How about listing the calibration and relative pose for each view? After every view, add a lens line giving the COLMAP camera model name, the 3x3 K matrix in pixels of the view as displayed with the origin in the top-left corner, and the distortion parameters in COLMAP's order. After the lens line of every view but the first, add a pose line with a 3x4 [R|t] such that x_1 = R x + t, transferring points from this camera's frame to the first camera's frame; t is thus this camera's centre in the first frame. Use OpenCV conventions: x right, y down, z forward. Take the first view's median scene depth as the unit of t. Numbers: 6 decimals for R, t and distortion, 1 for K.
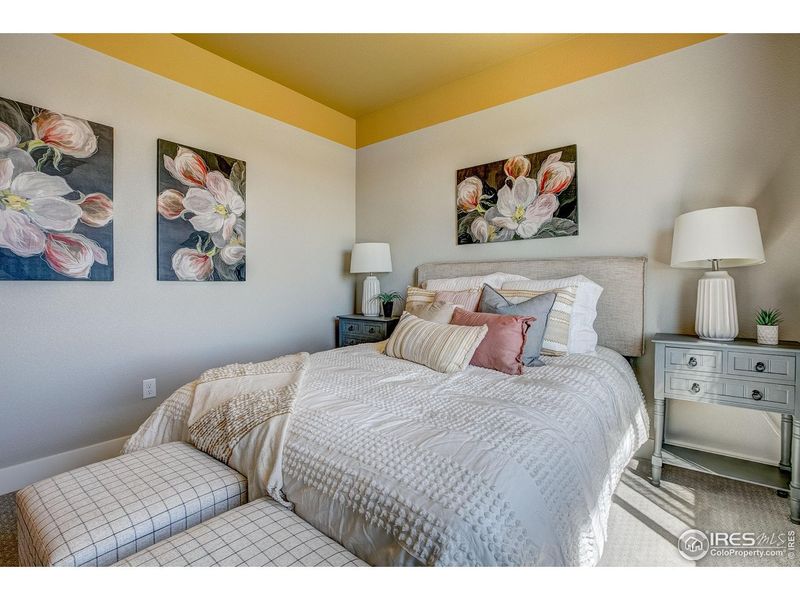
lens RADIAL K [[391.3, 0, 378.7], [0, 391.3, 288.2], [0, 0, 1]] dist [-0.023767, 0.000094]
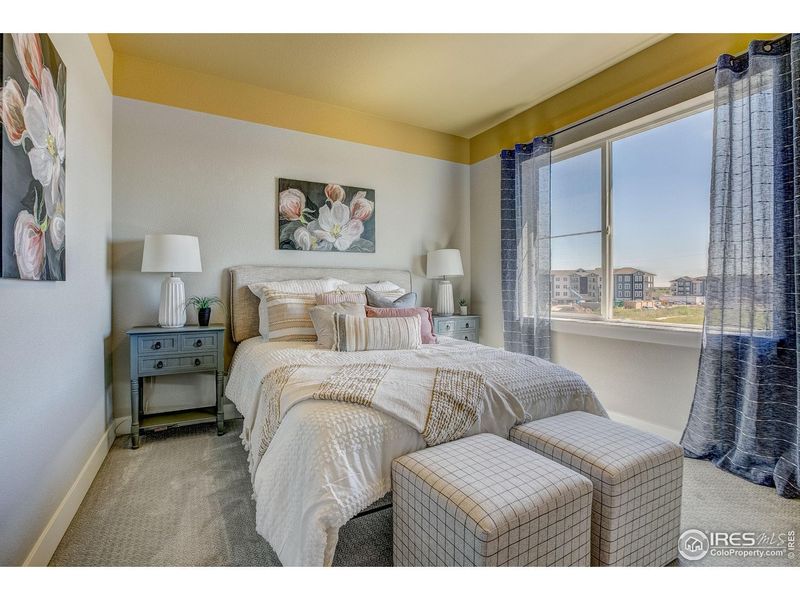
lens RADIAL K [[370.2, 0, 403.5], [0, 370.2, 300.0], [0, 0, 1]] dist [-0.027035, 0.011635]
pose [[0.369271, -0.032185, 0.928764, -0.661476], [0.009808, 0.999479, 0.030736, -0.002193], [-0.929270, -0.002241, 0.369394, 0.353170]]
